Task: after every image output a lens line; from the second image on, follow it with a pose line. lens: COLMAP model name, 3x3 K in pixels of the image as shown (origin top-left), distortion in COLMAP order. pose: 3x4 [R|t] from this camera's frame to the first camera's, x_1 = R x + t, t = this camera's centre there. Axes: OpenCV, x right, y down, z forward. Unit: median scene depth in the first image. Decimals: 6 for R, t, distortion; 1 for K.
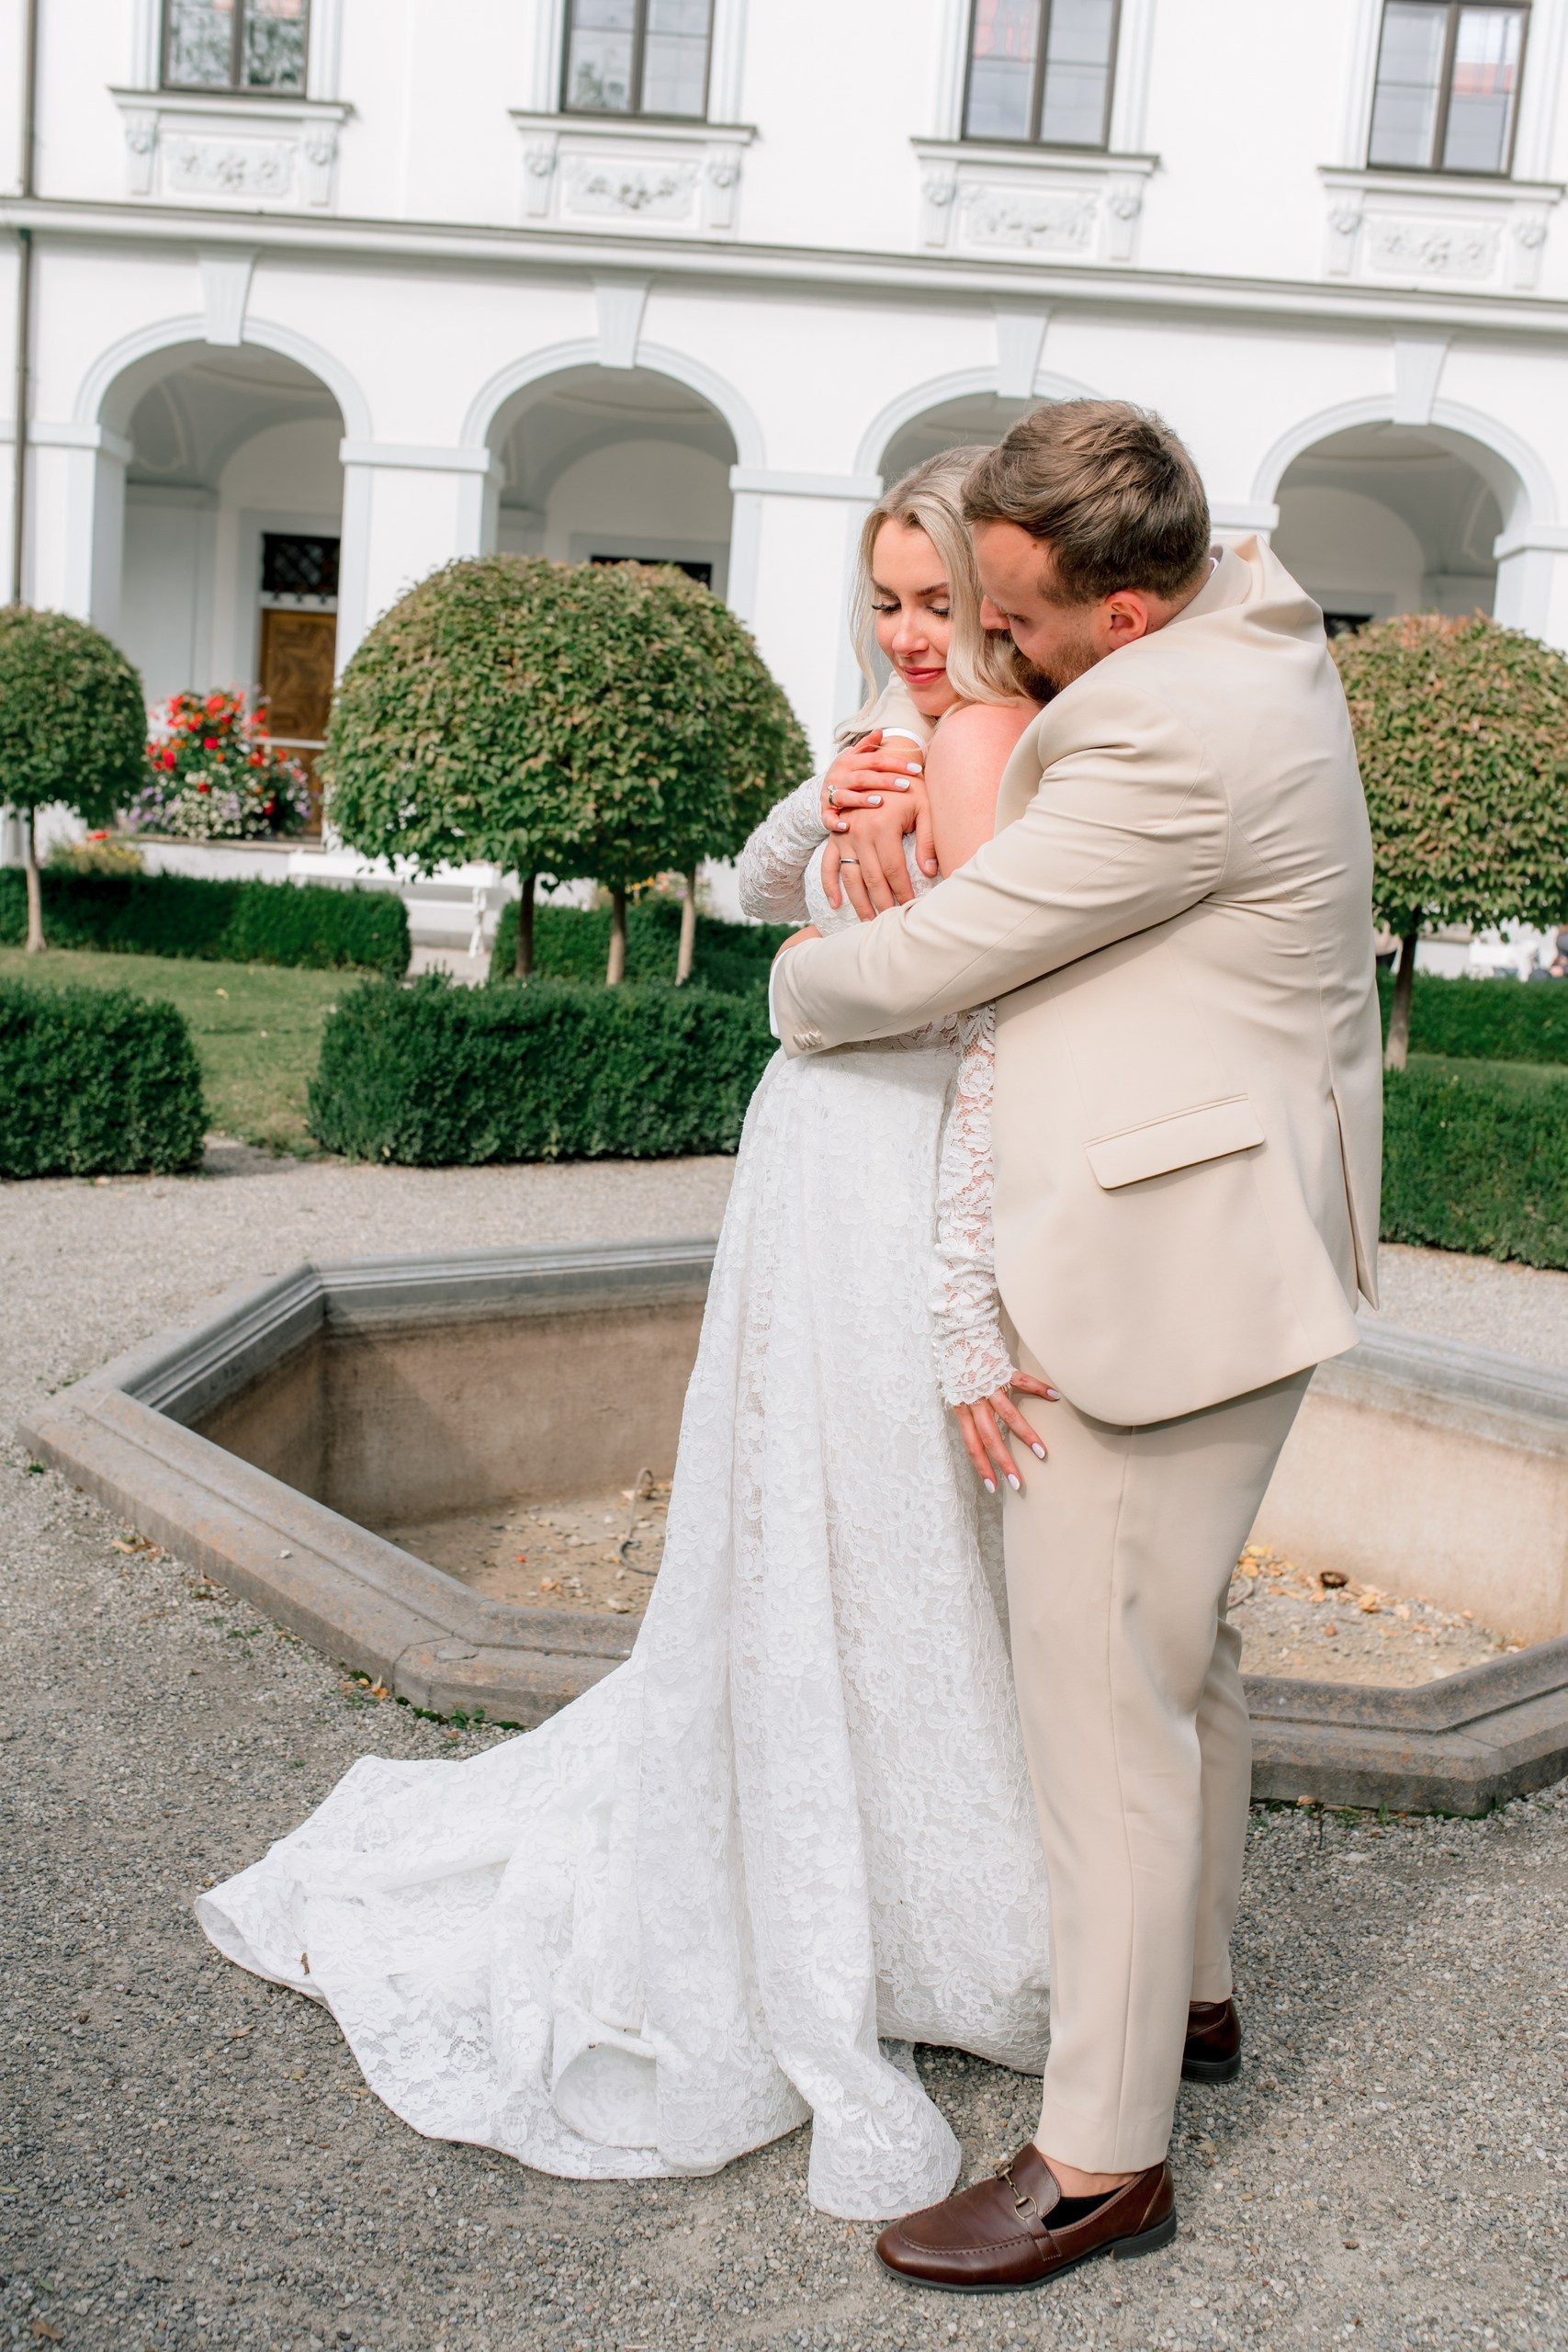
lens RADIAL K [[2220.8, 0, 796.2], [0, 2220.8, 1175.1], [0, 0, 1]] dist [-0.052764, 0.037391]
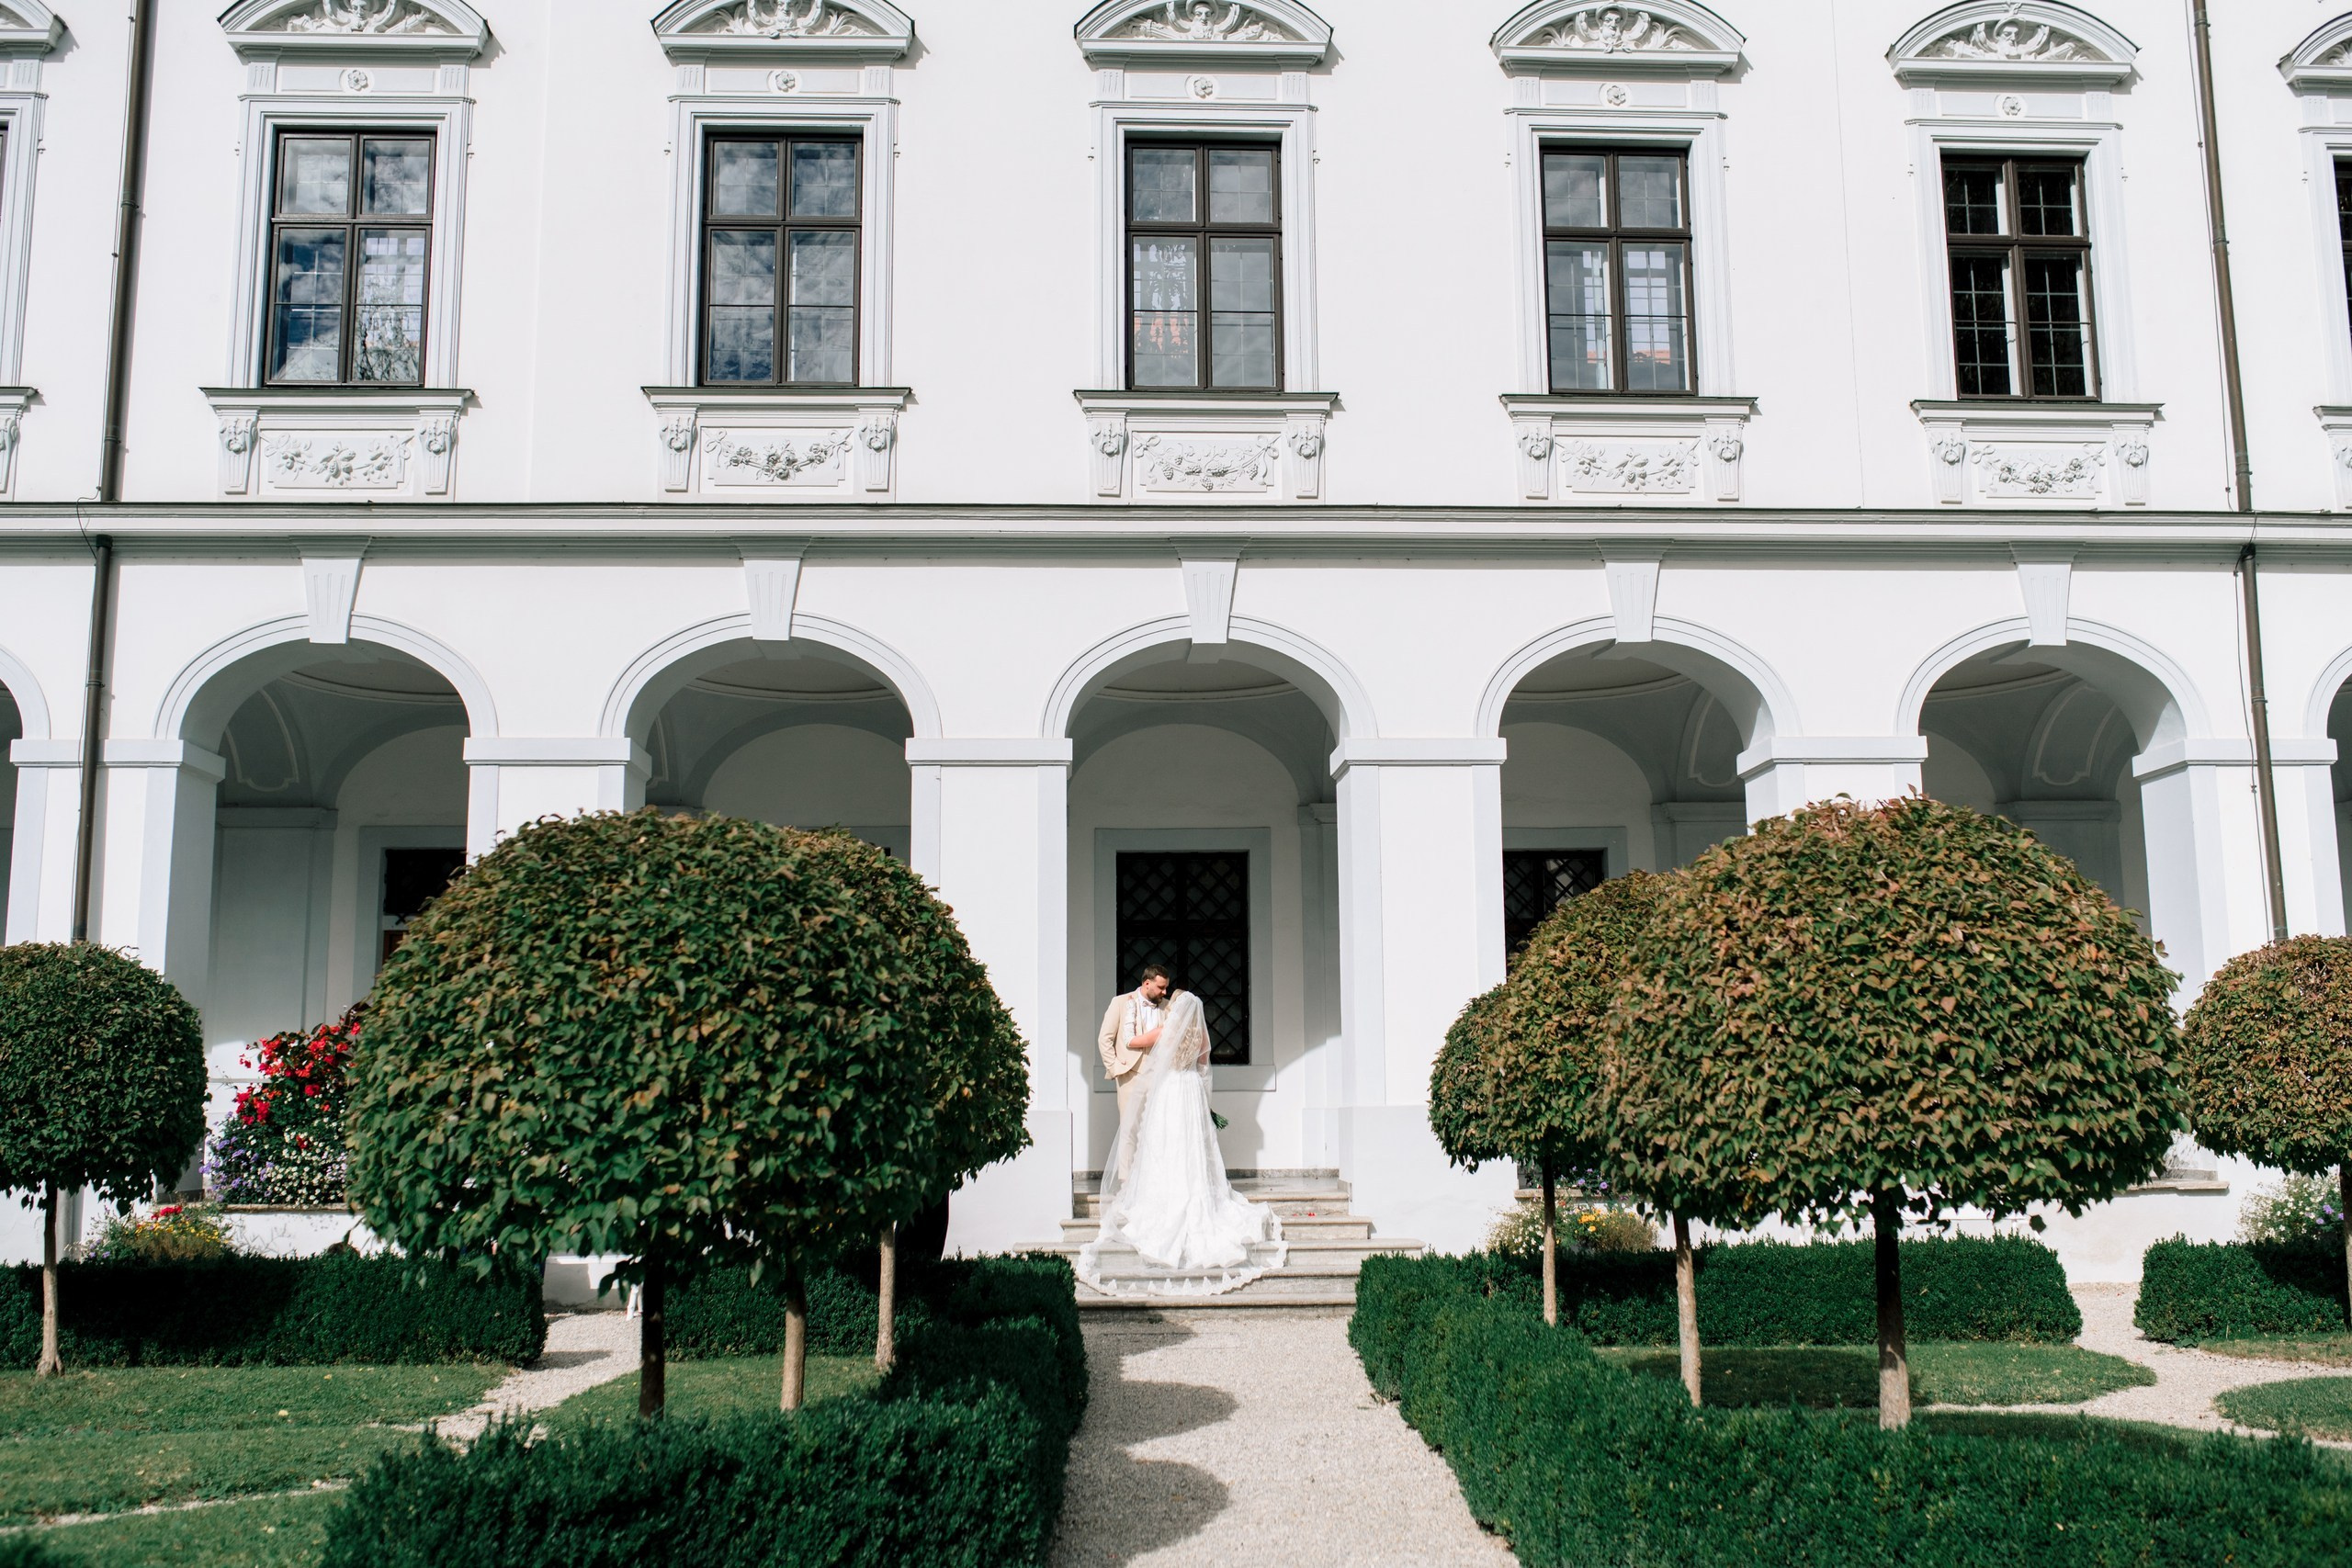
lens RADIAL K [[2220.8, 0, 1176.0], [0, 2220.8, 784.0], [0, 0, 1]] dist [-0.052764, 0.037391]
pose [[0.993073, -0.070472, 0.094024, -0.013447], [0.095243, 0.951402, -0.292854, -0.061771], [-0.068817, 0.299781, 0.951523, 0.307038]]
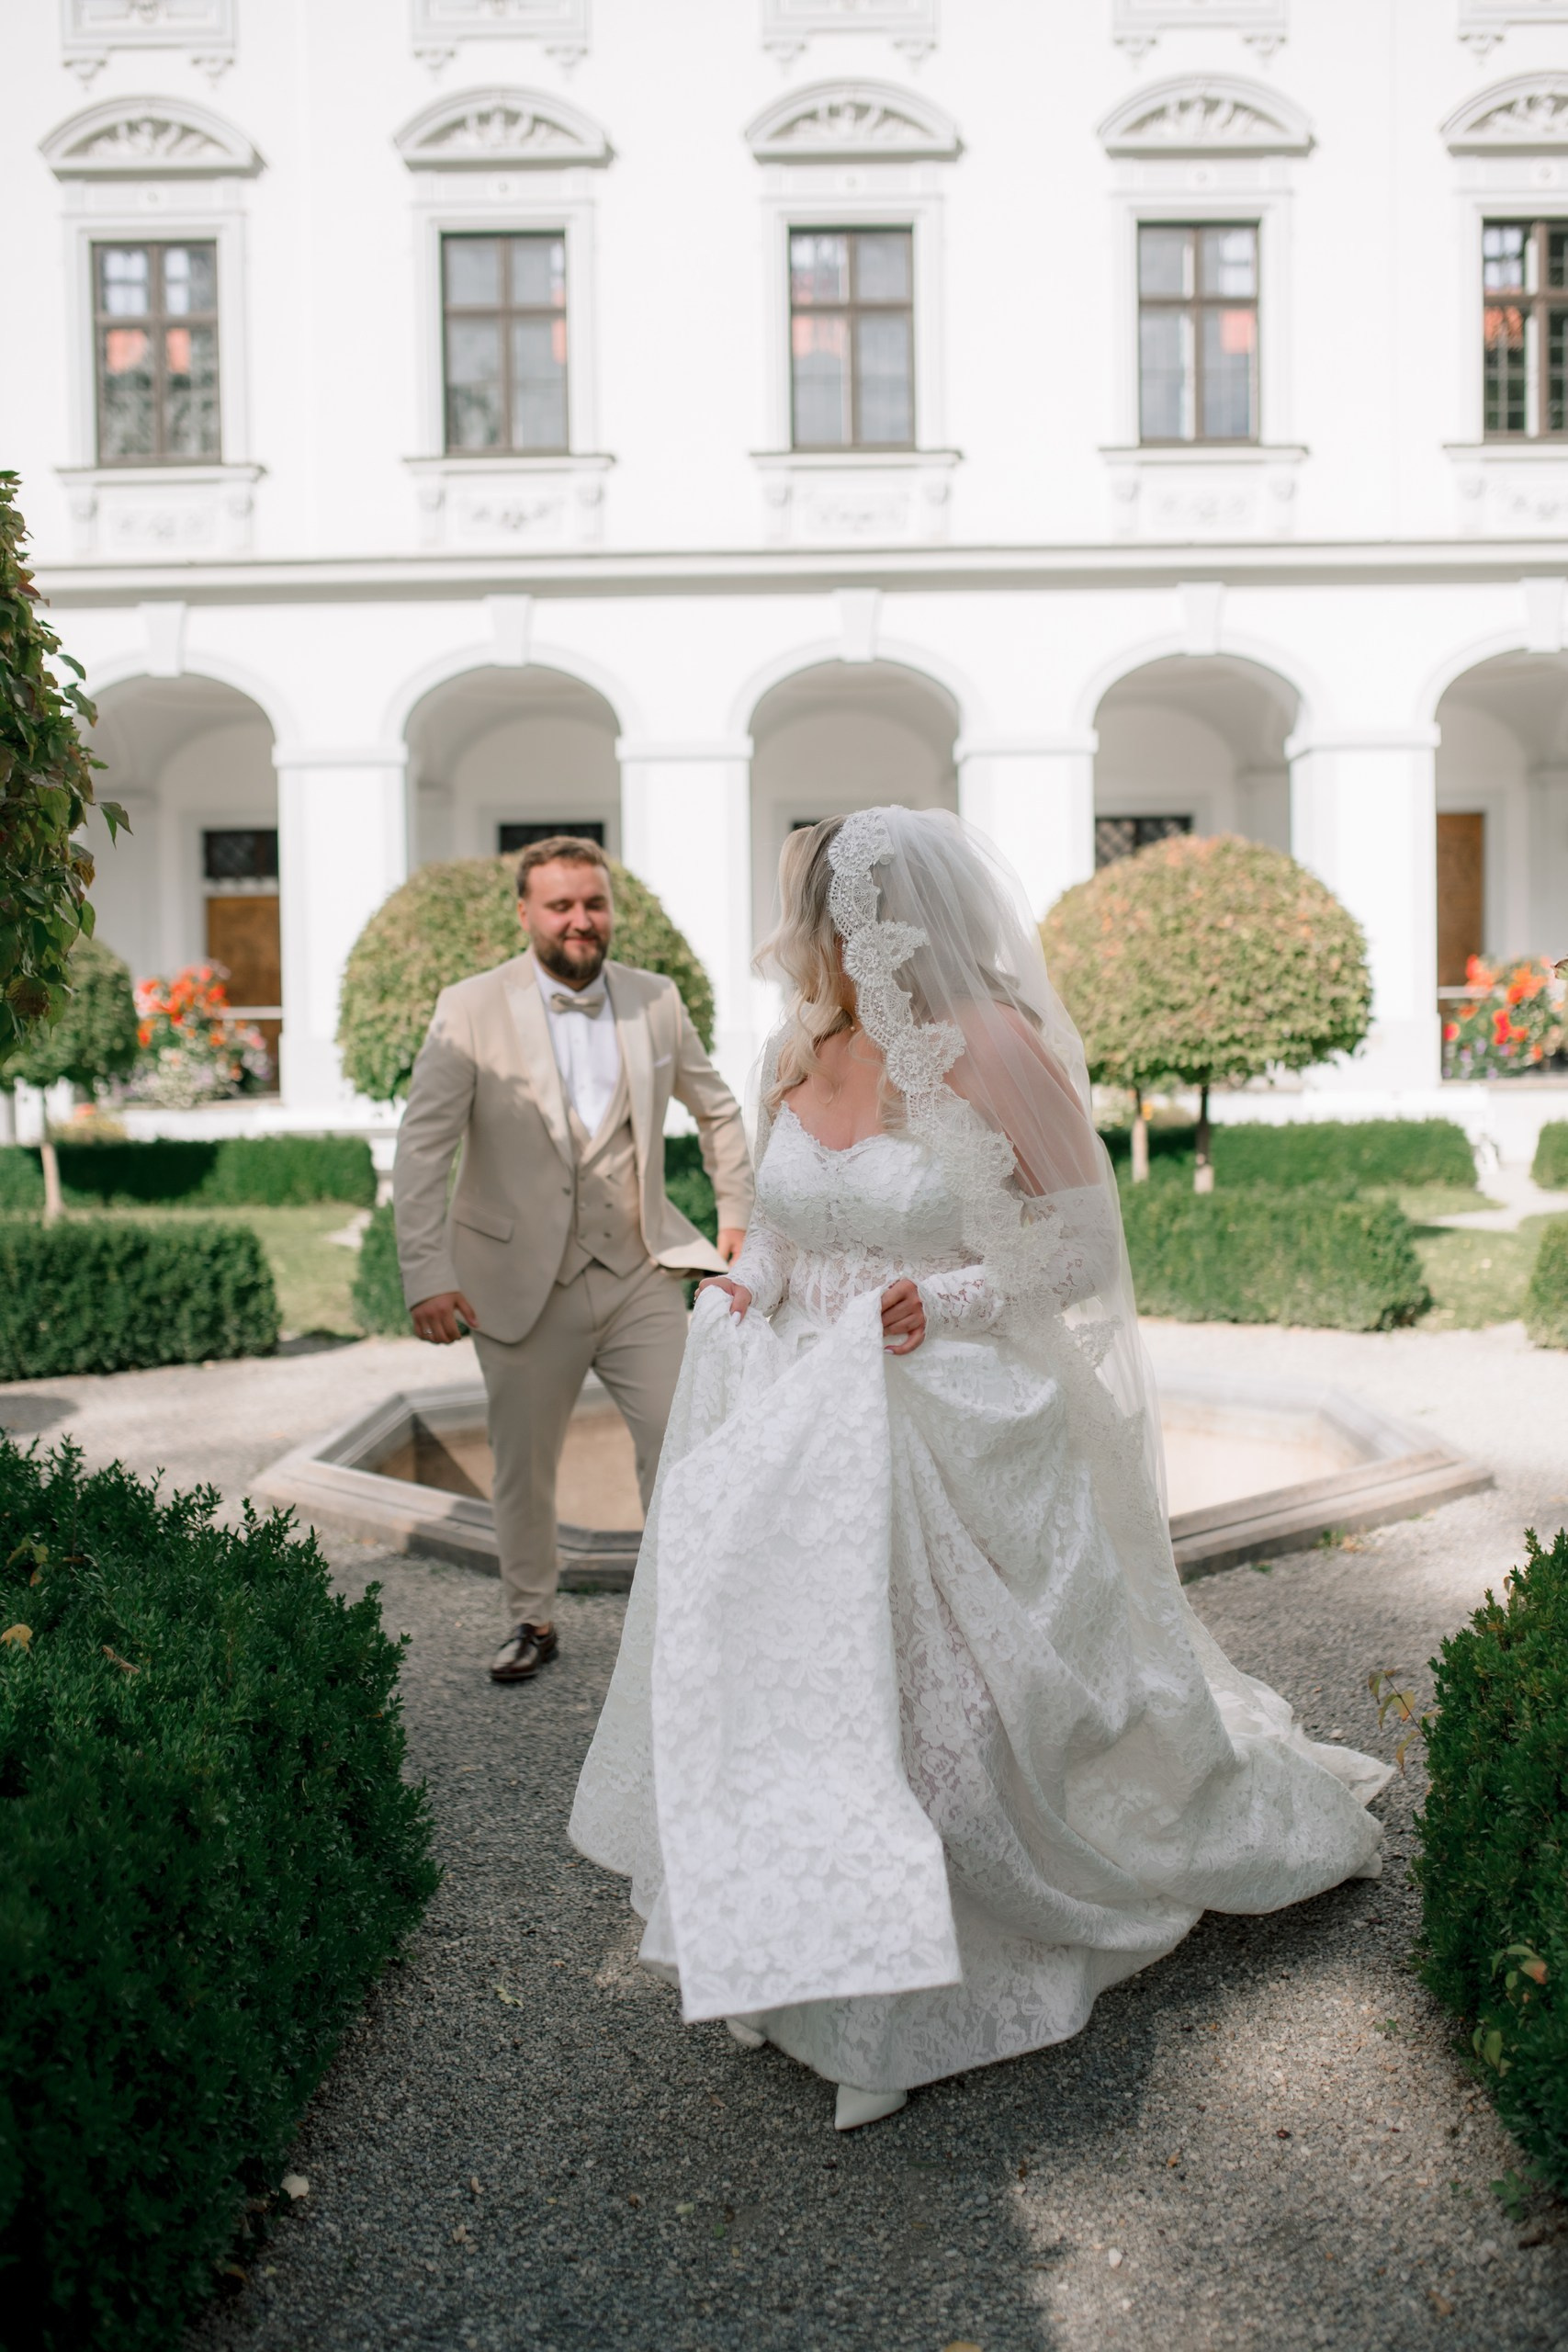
lens RADIAL K [[2220.8, 0, 796.2], [0, 2220.8, 1175.1], [0, 0, 1]] dist [-0.052764, 0.037391]
pose [[0.994736, -0.094399, 0.039871, -0.010408], [0.097762, 0.990845, -0.093108, 0.039699], [-0.030717, 0.096515, 0.994857, -0.269053]]
